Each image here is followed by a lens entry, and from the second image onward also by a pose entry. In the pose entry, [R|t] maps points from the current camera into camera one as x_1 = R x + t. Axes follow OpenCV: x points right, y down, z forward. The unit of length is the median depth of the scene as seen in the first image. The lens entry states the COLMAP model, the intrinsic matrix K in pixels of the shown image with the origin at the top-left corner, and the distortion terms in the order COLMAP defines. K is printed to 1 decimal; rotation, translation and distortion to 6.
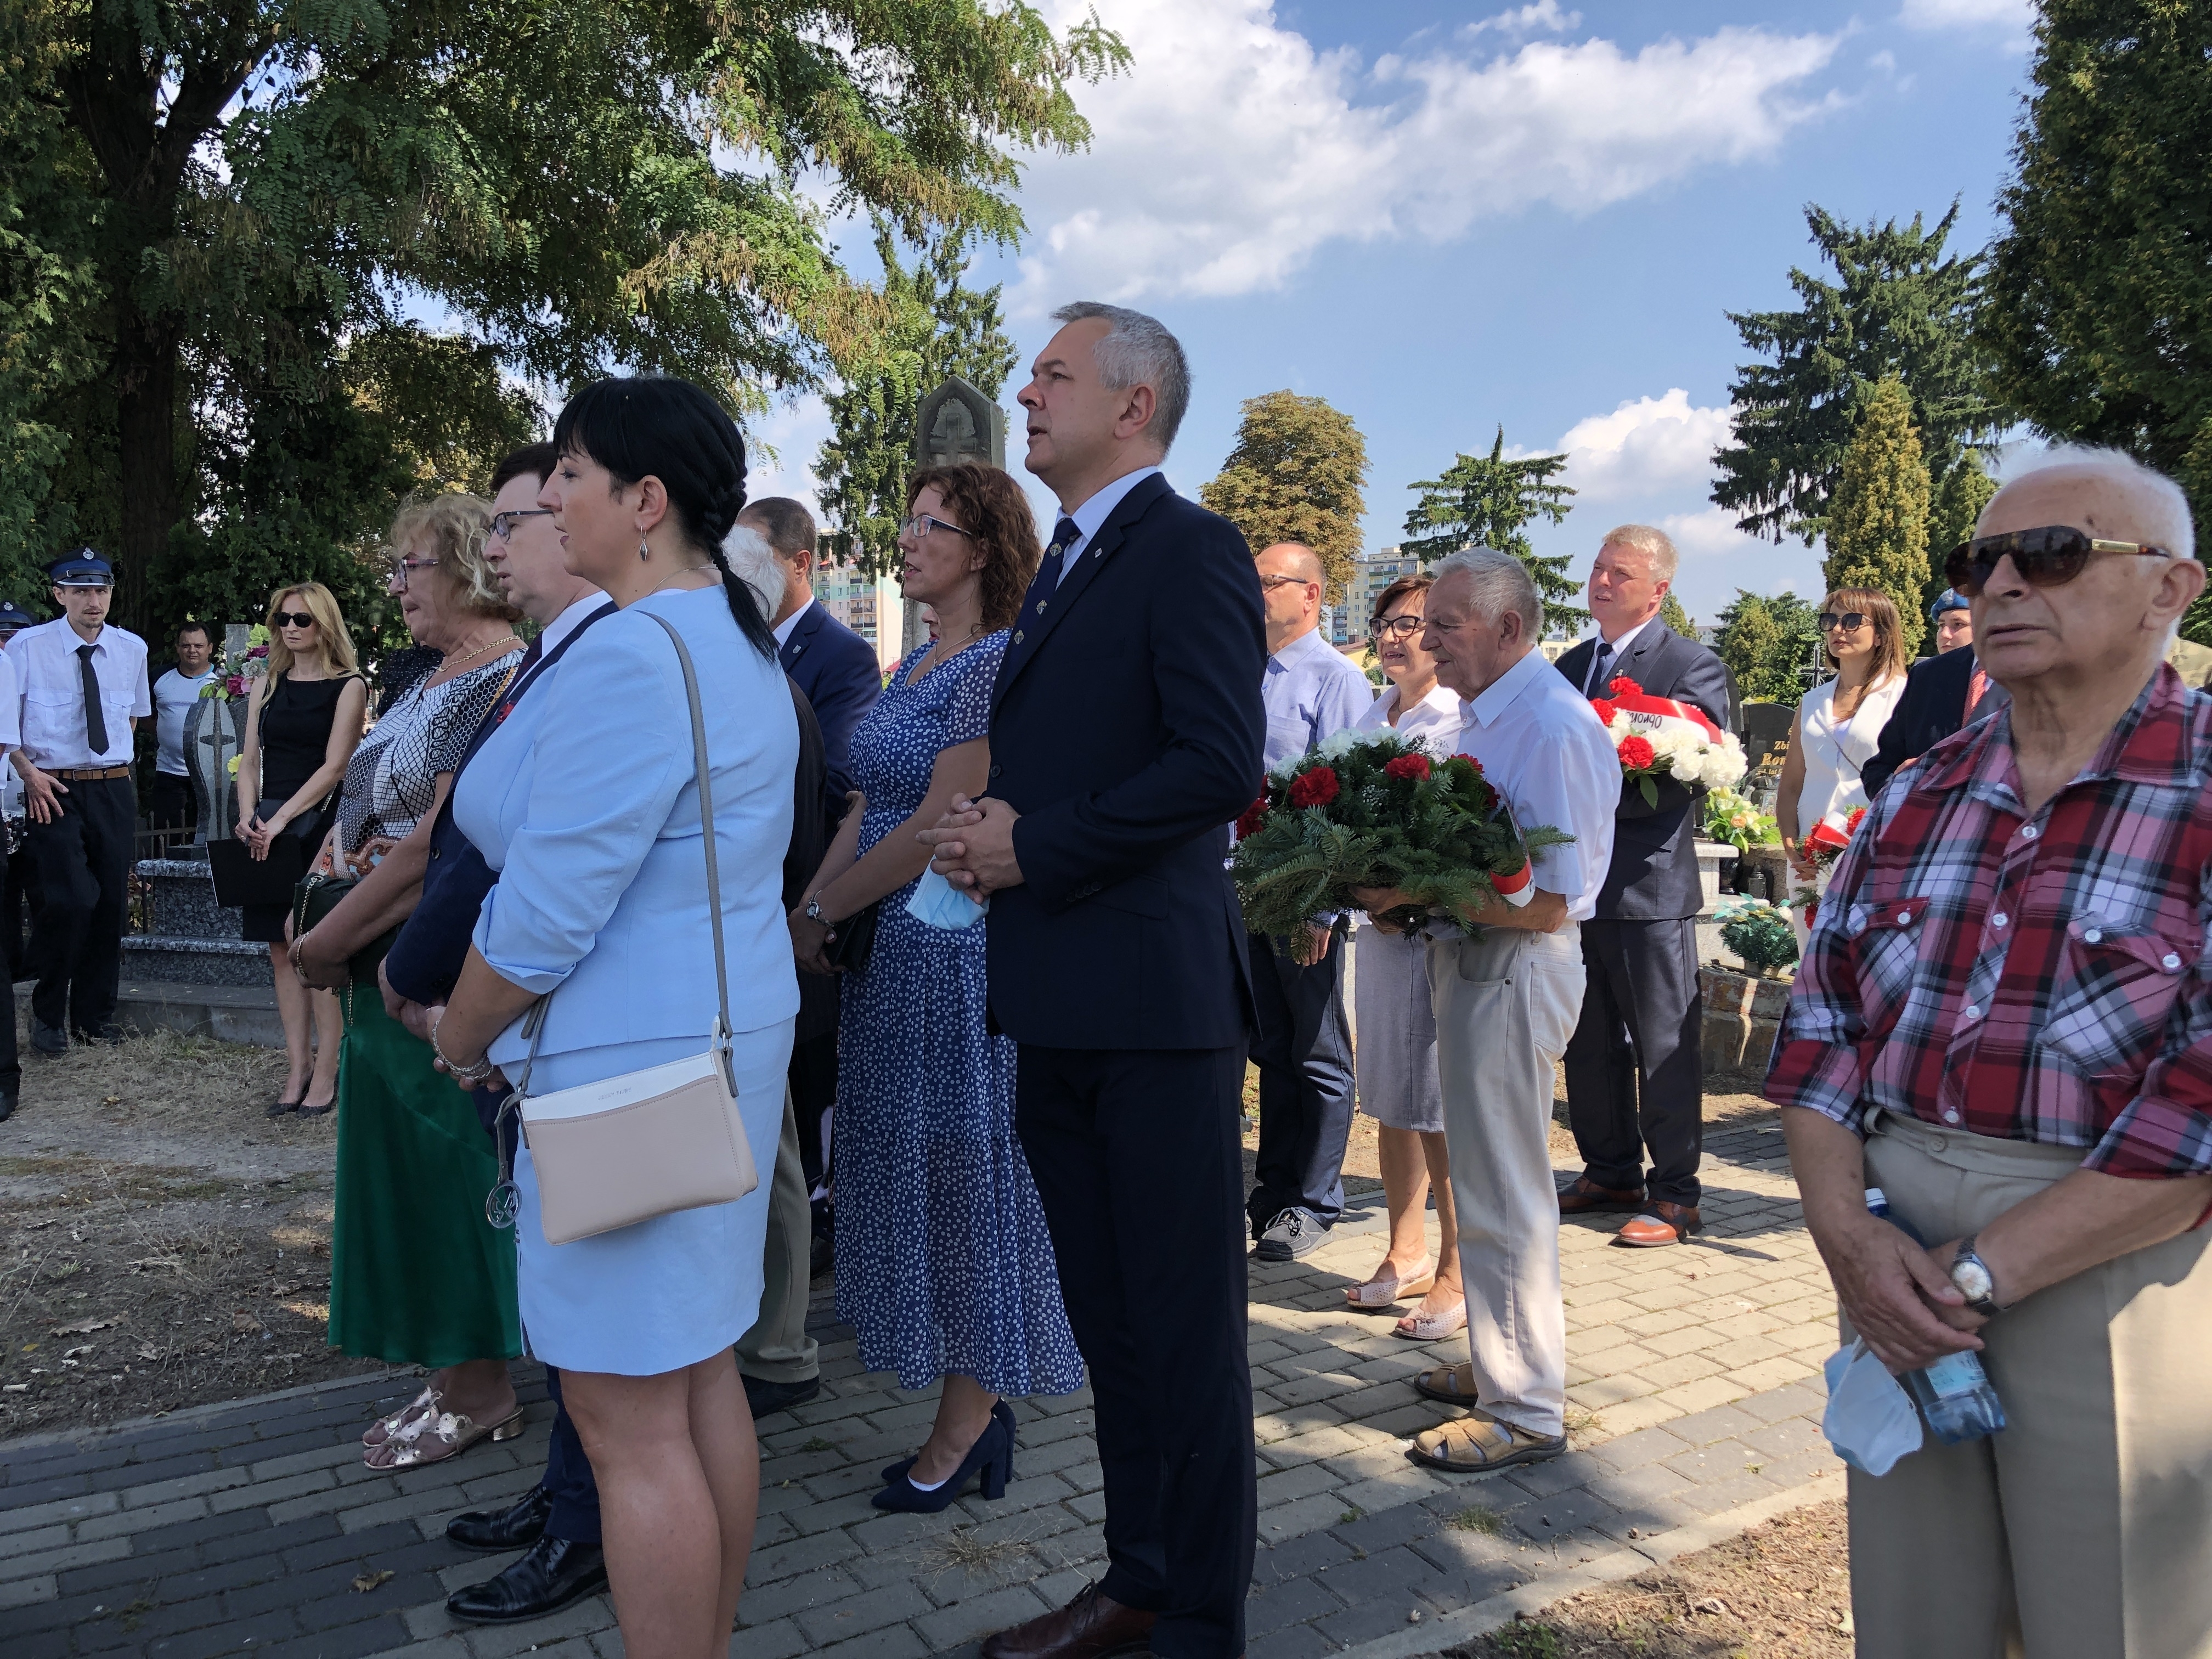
lens RADIAL K [[1781.0, 0, 1108.9], [0, 1781.0, 793.4], [0, 0, 1]] dist [0.019272, -0.018208]
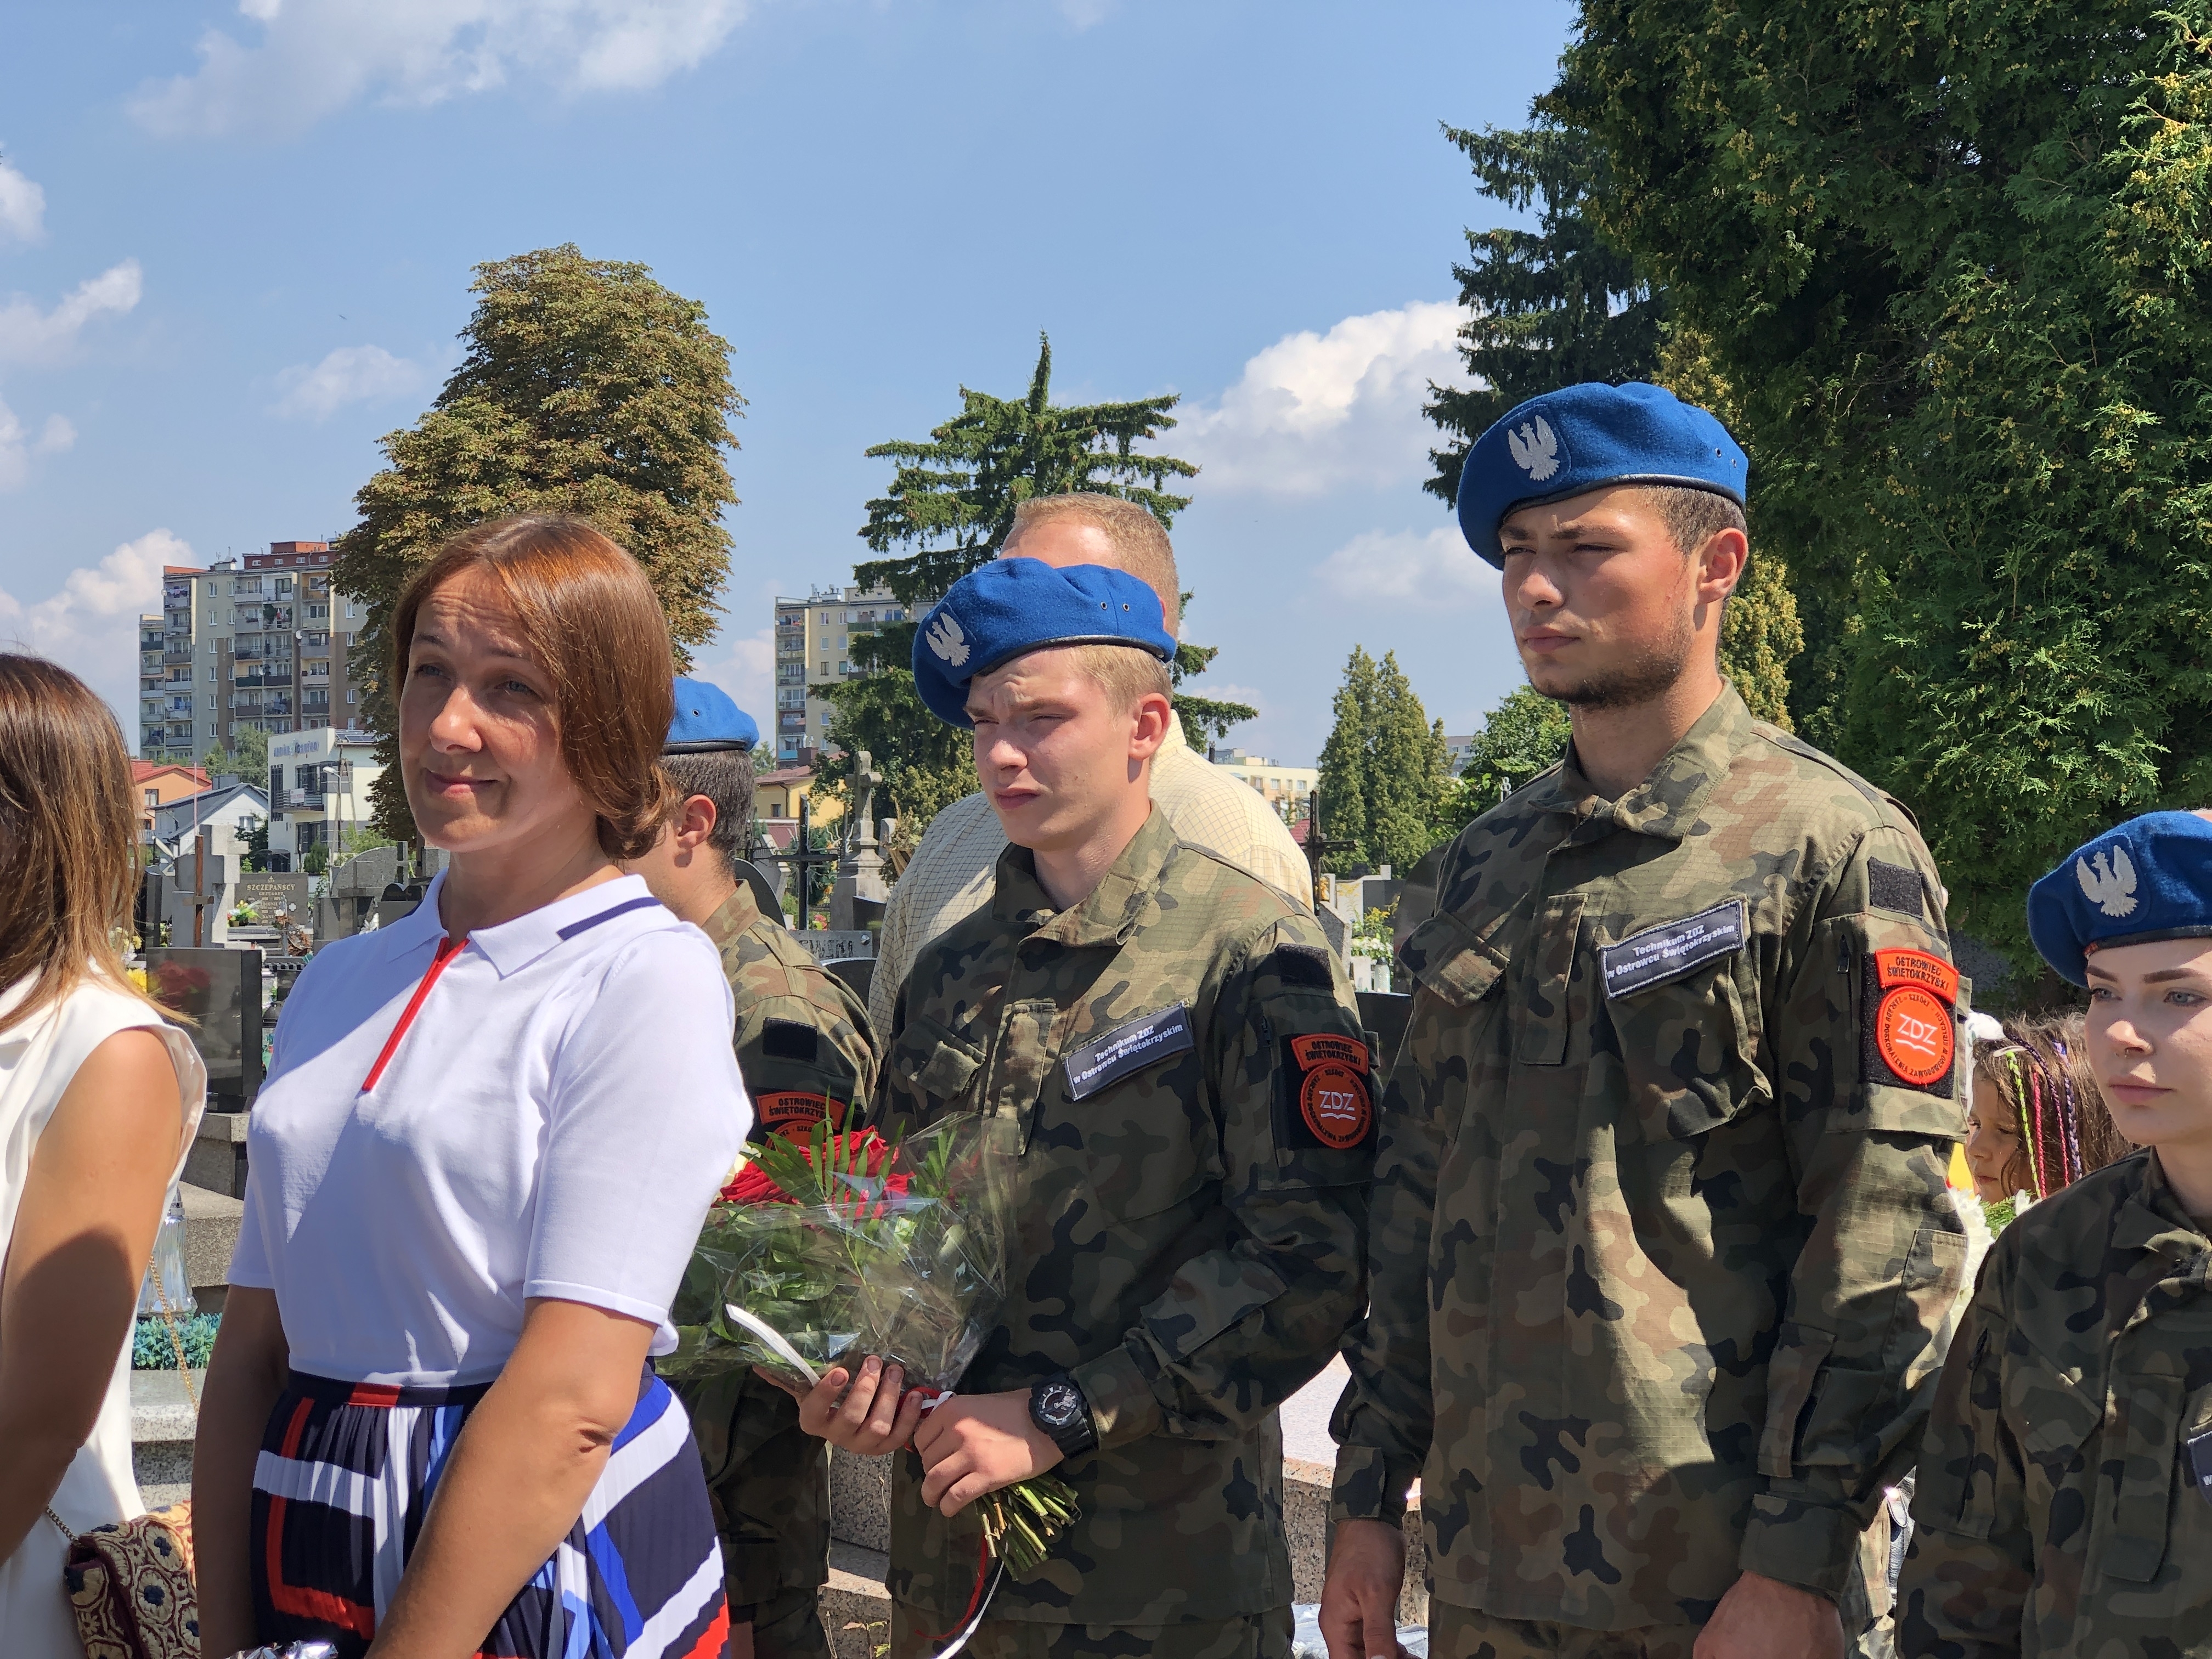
lens RADIAL K [[3584.2, 0, 1062.7], [0, 3584.2, 760.8], [0, 0, 1]] dist [-0.000626, 0.000000]
pose [[0.980541, 0.002211, 0.196302, 0.038132], [0.014453, 0.996410, -0.083420, -0.004146], [-0.195782, 0.084633, 0.976989, 0.034577]]
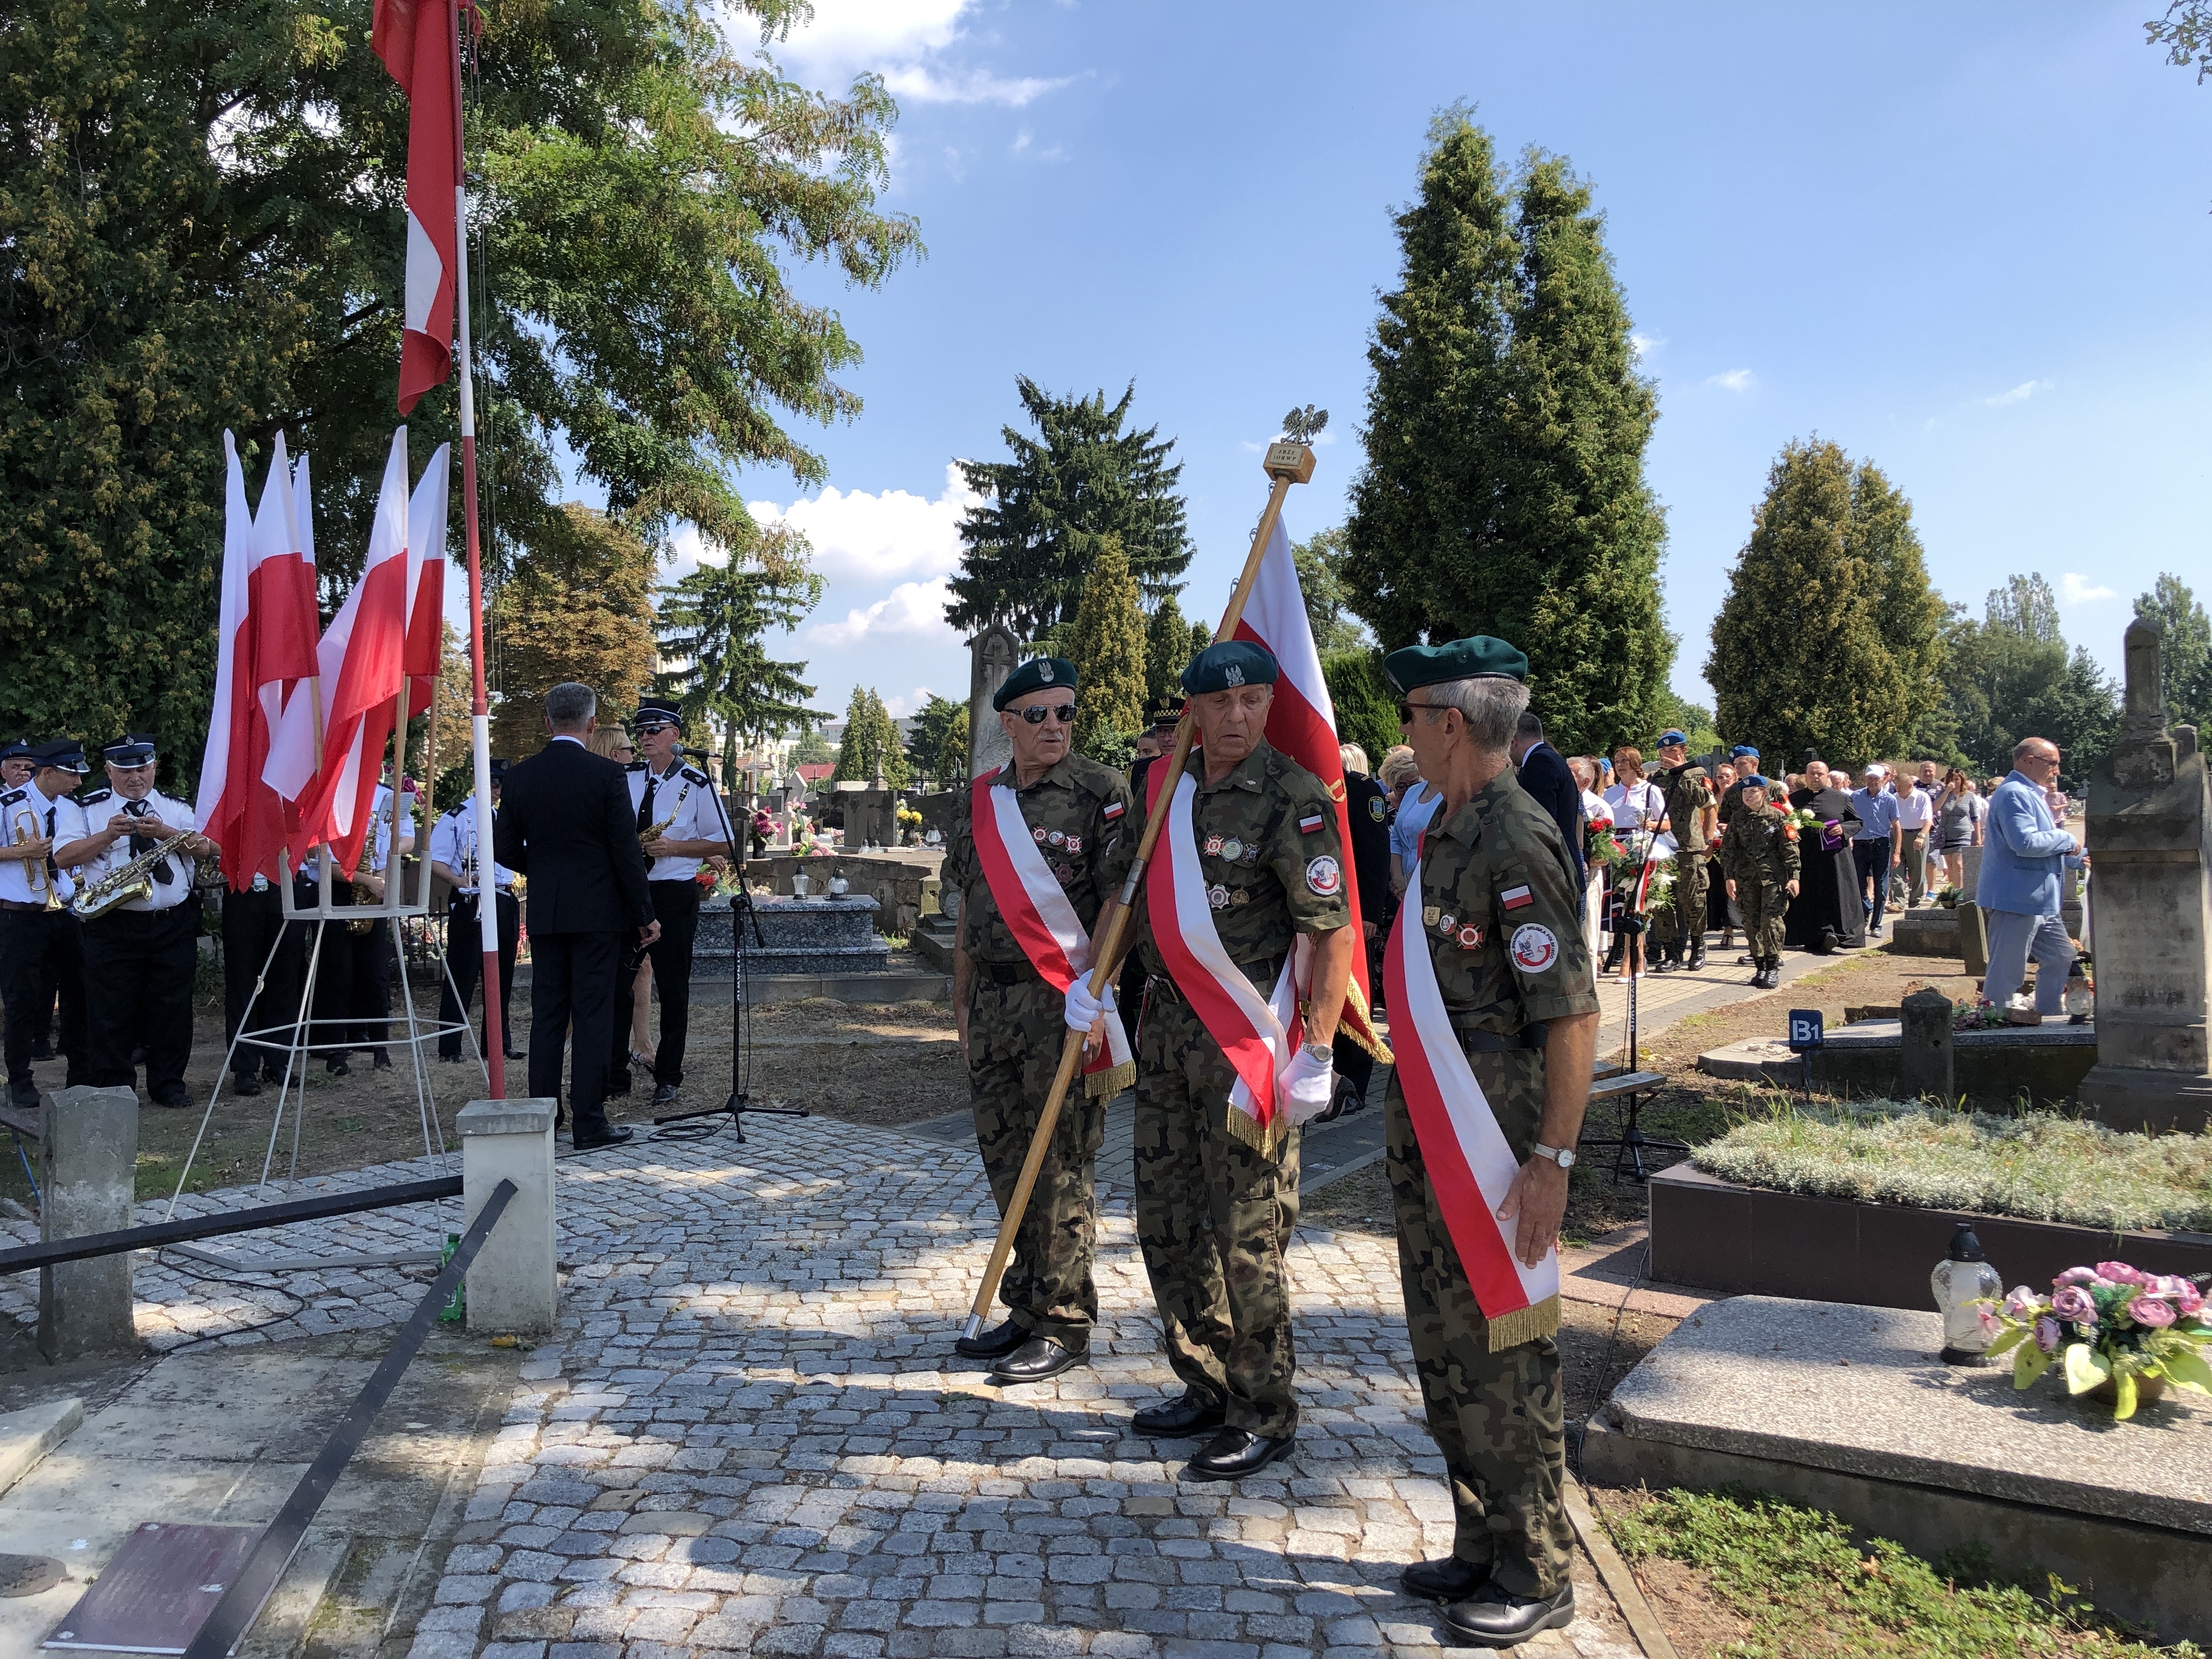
lens RADIAL K [[1781.0, 0, 1105.6], [0, 1781.0, 796.2], [0, 0, 1]] dist [0.019272, -0.018208]
pose [[0.895941, -0.004927, 0.444146, -0.085640], [0.027397, 0.998648, -0.044187, 0.002422], [-0.443327, 0.051757, 0.894864, -0.069249]]
